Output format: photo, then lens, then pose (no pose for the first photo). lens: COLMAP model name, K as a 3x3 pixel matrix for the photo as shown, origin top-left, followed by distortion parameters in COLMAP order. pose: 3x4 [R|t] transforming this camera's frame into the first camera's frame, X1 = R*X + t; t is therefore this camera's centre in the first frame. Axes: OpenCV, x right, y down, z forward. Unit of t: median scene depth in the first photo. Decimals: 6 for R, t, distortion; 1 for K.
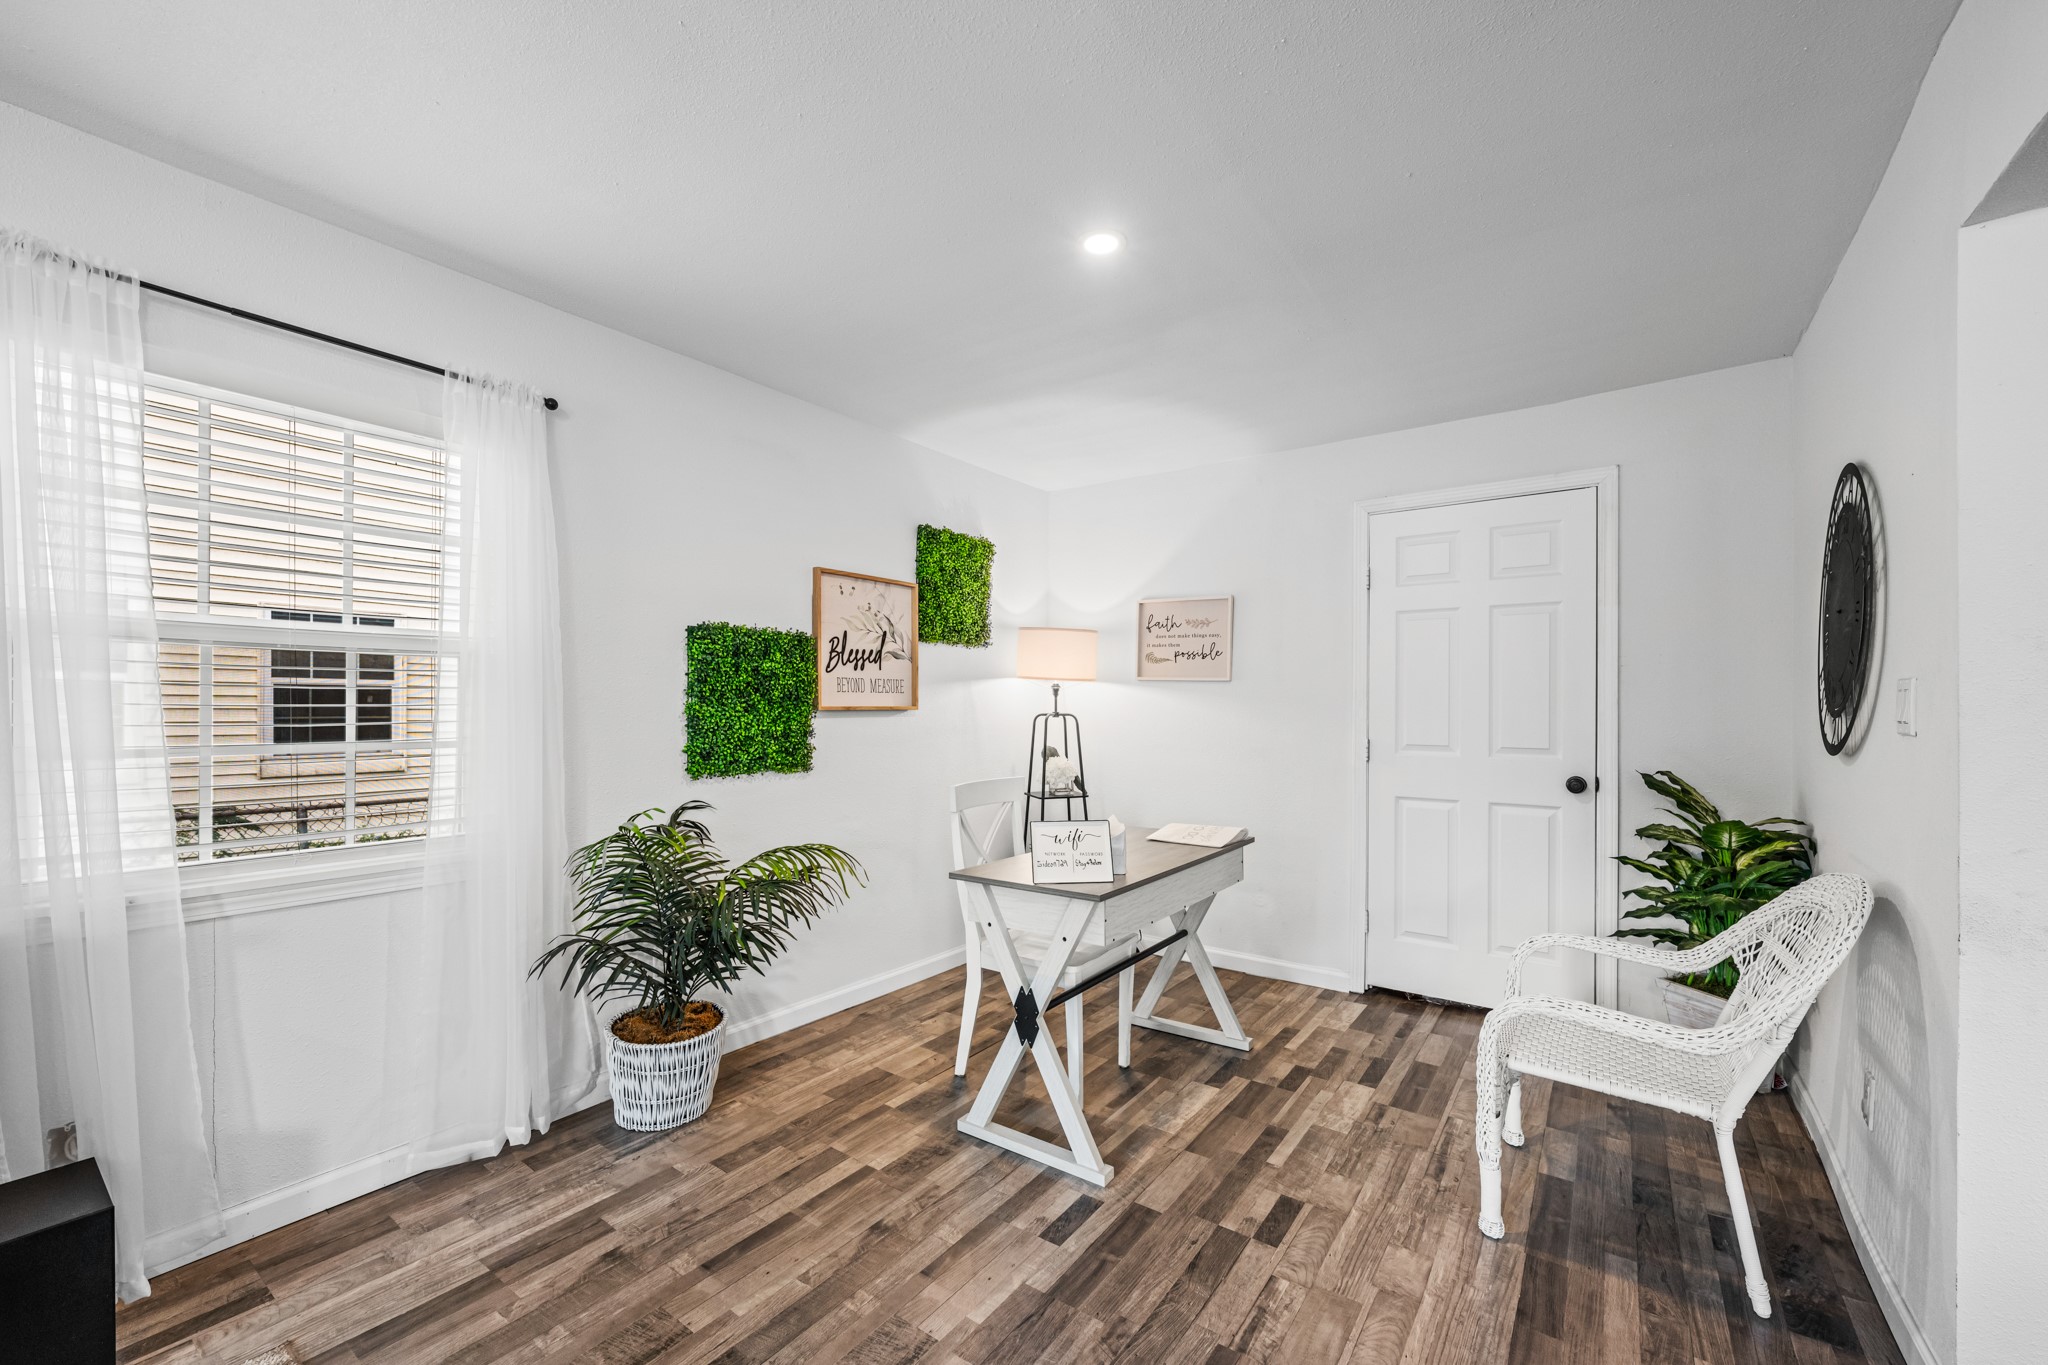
lens RADIAL K [[821.6, 0, 1033.1], [0, 821.6, 707.7], [0, 0, 1]] dist [0.001222, -0.000063]
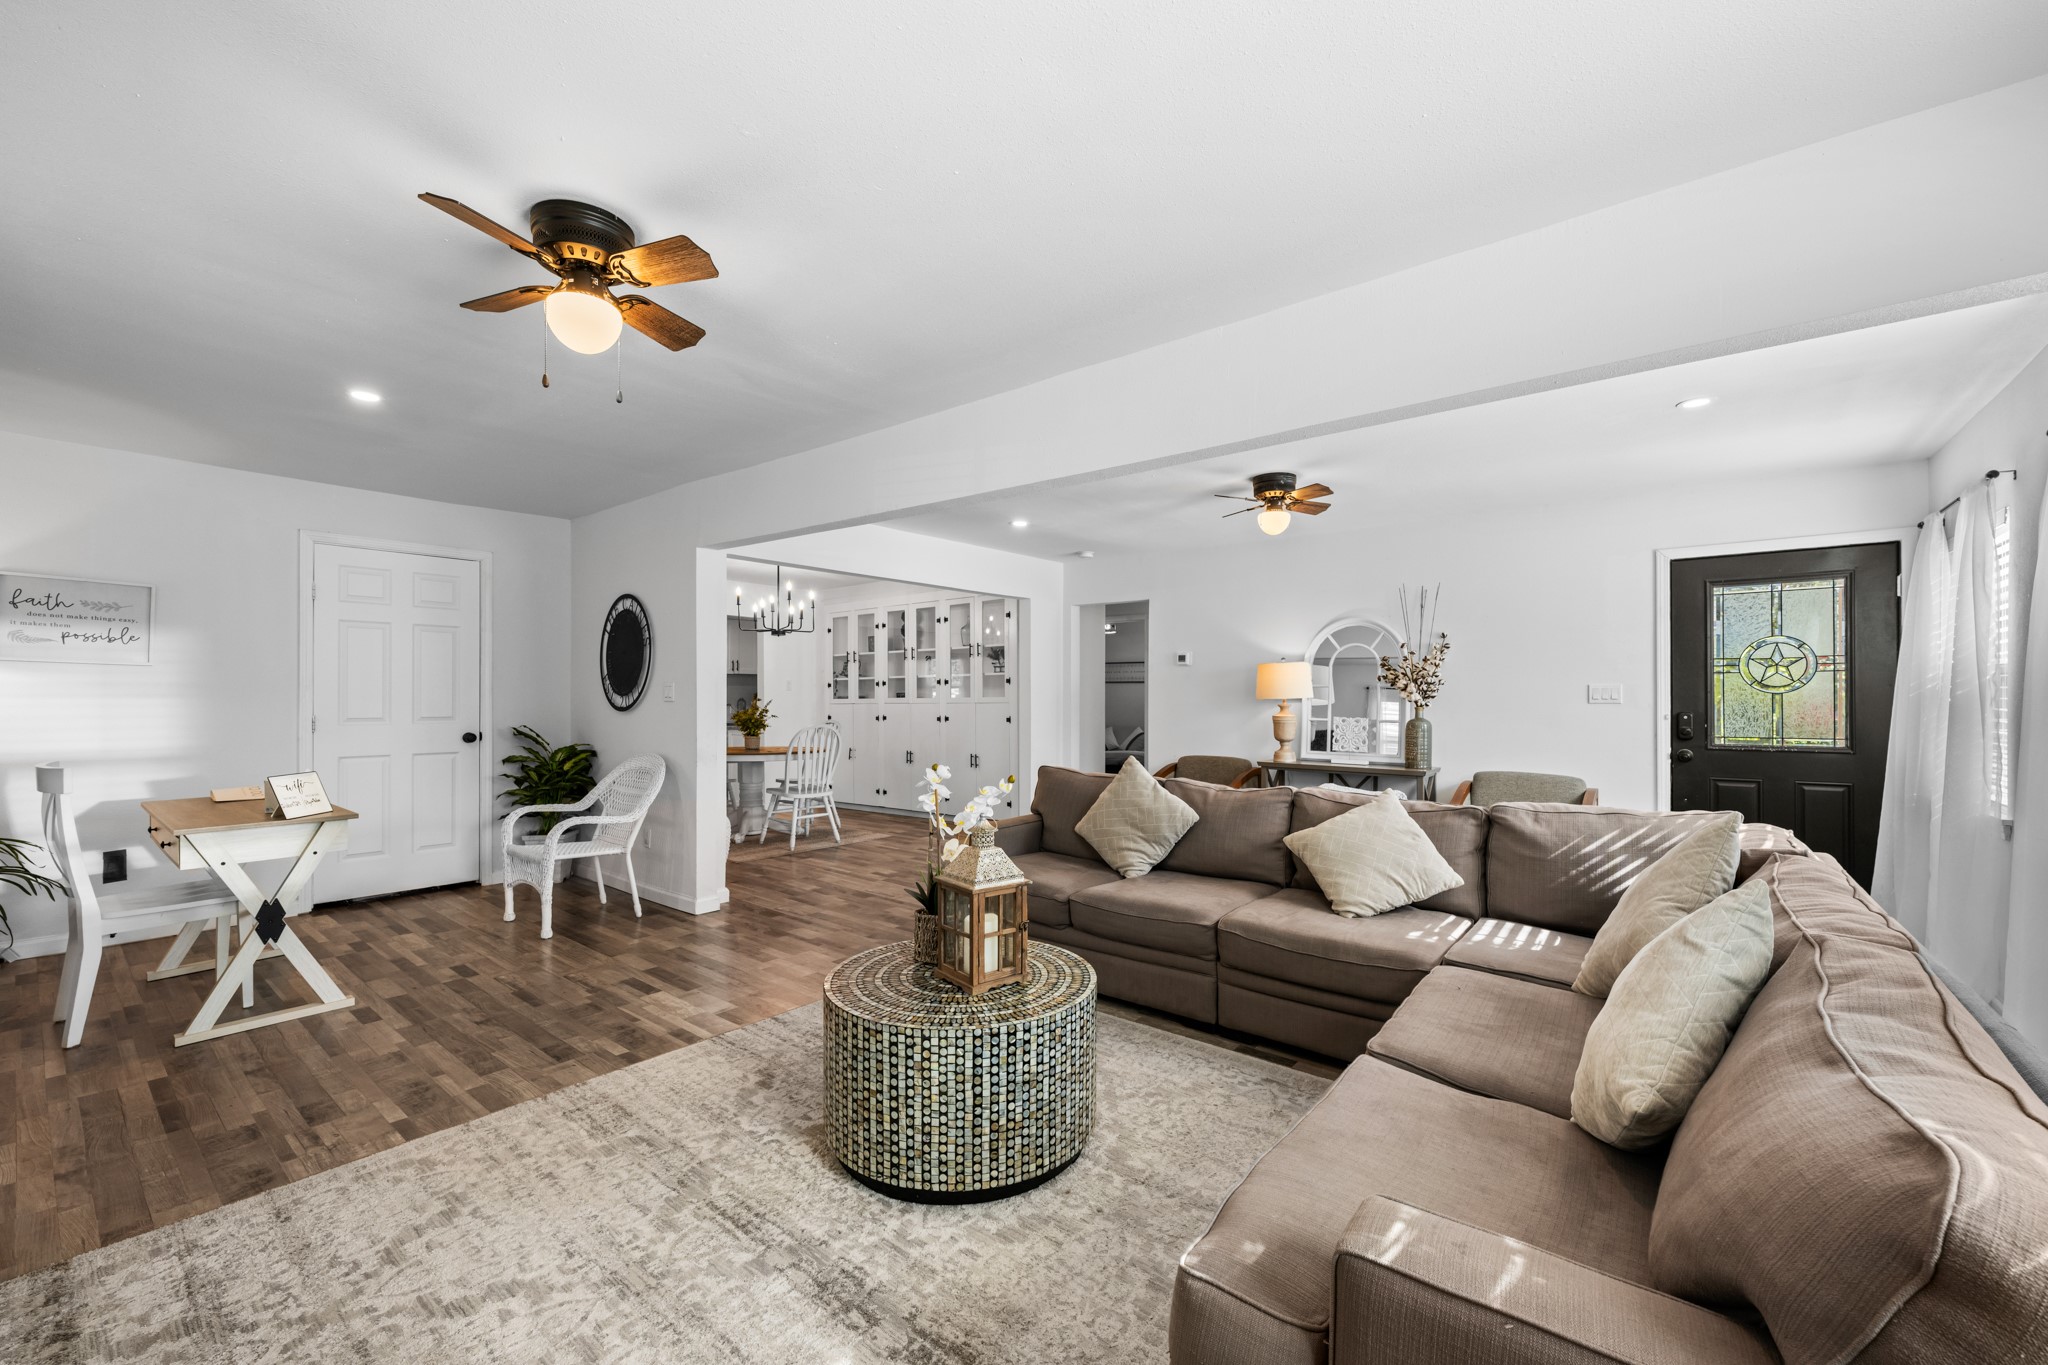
lens RADIAL K [[825.6, 0, 1028.5], [0, 825.6, 686.4], [0, 0, 1]] dist [-0.000161, 0.000209]
pose [[0.060893, 0.005695, 0.998128, -0.966285], [-0.005613, 0.999970, -0.005363, -0.008053], [-0.998129, -0.005276, 0.060923, -0.244742]]
